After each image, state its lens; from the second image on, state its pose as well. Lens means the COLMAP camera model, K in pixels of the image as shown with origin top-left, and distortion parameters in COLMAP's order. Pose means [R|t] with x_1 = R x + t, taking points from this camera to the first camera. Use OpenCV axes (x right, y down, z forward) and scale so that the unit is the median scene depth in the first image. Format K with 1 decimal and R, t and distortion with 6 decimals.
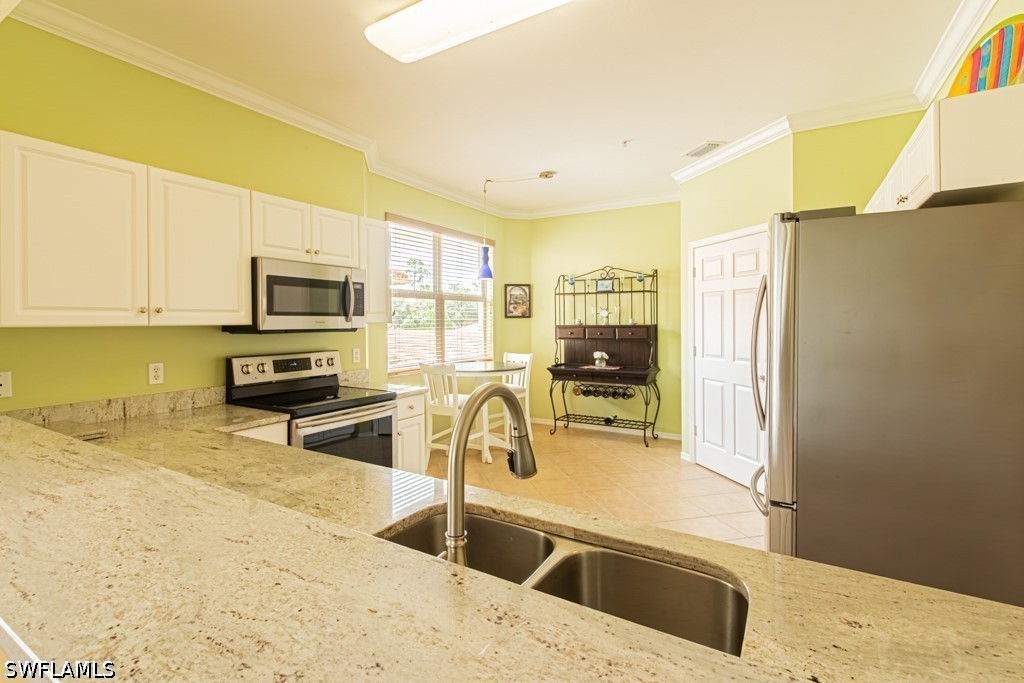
lens RADIAL K [[479.4, 0, 509.2], [0, 479.4, 316.4], [0, 0, 1]] dist [0.001299, 0.000074]
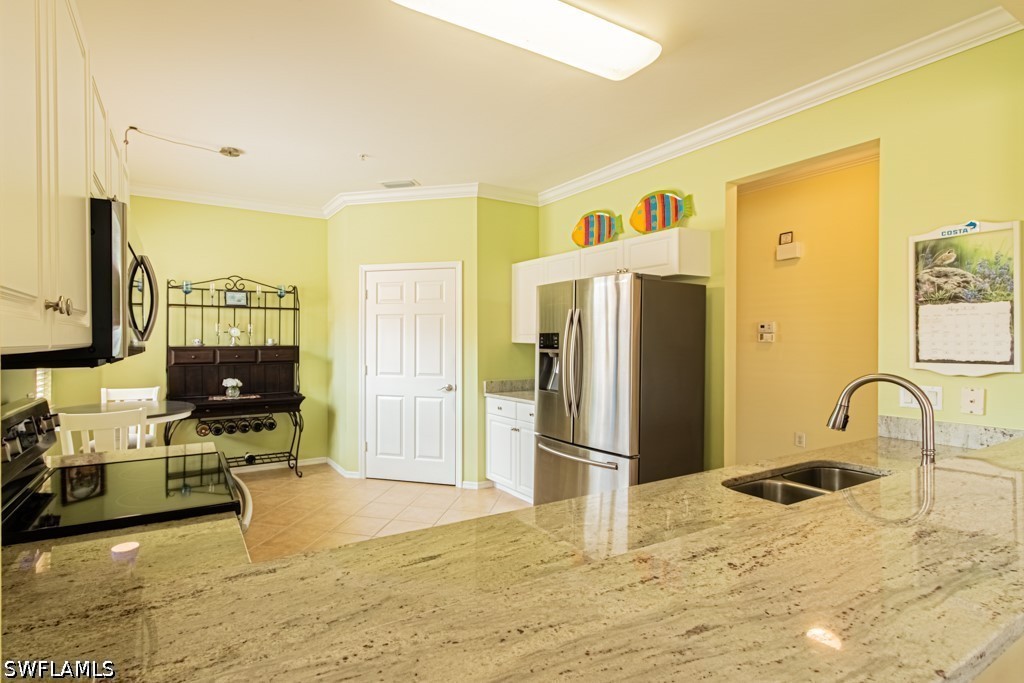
lens RADIAL K [[482.4, 0, 512.0], [0, 482.4, 341.5], [0, 0, 1]] dist [0.001295, 0.000128]
pose [[0.473593, 0.002487, 0.880740, -0.314833], [-0.010897, 0.999936, 0.003036, 0.002229], [-0.880676, -0.011035, 0.473590, 0.184291]]
